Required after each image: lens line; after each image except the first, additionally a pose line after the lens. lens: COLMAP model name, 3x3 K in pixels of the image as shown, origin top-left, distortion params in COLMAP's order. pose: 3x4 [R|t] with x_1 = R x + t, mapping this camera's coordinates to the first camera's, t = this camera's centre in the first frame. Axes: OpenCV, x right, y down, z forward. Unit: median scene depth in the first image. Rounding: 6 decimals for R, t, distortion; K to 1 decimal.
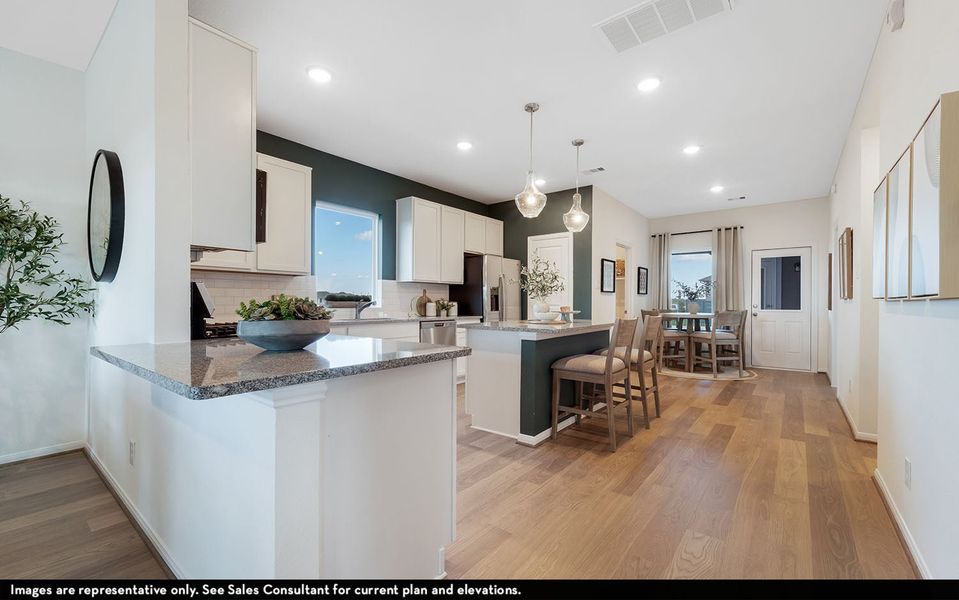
lens RADIAL K [[398.9, 0, 479.7], [0, 398.9, 303.9], [0, 0, 1]] dist [-0.000568, -0.000034]
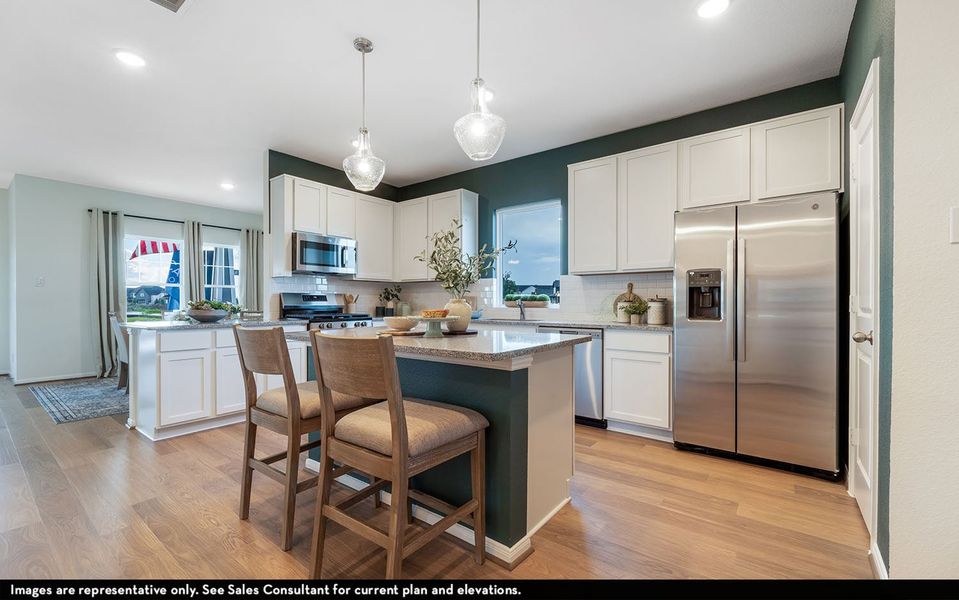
lens RADIAL K [[398.9, 0, 479.7], [0, 398.9, 303.9], [0, 0, 1]] dist [-0.000568, -0.000034]
pose [[0.019100, 0.005232, -0.999804, 0.591165], [-0.003015, 0.999982, 0.005175, -0.004039], [0.999813, 0.002916, 0.019116, 0.795945]]
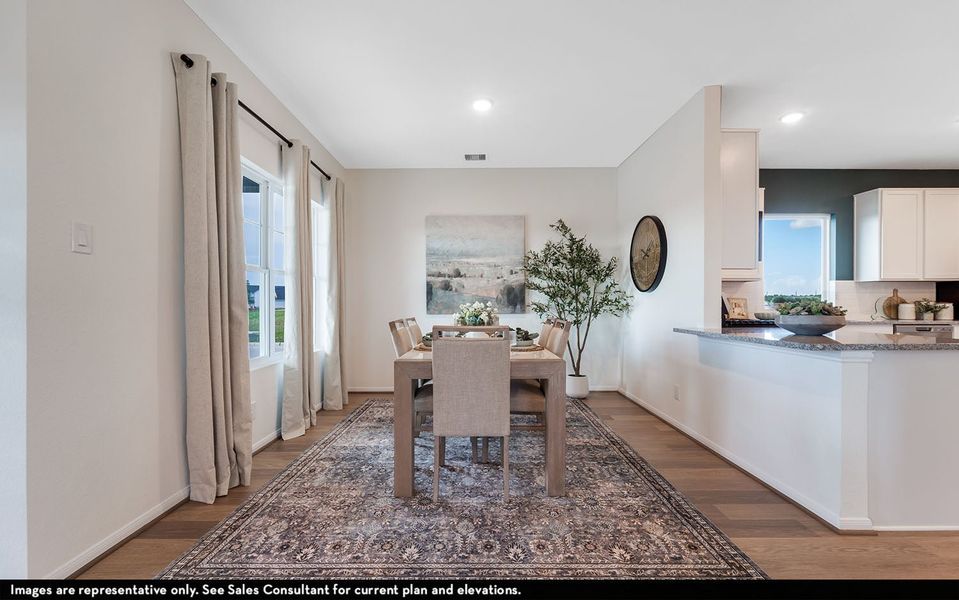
lens RADIAL K [[398.9, 0, 479.7], [0, 398.9, 303.9], [0, 0, 1]] dist [-0.000568, -0.000034]
pose [[0.623801, -0.003274, -0.781577, -0.025269], [-0.000052, 0.999991, -0.004230, 0.000831], [0.781583, 0.002679, 0.623795, -0.288596]]
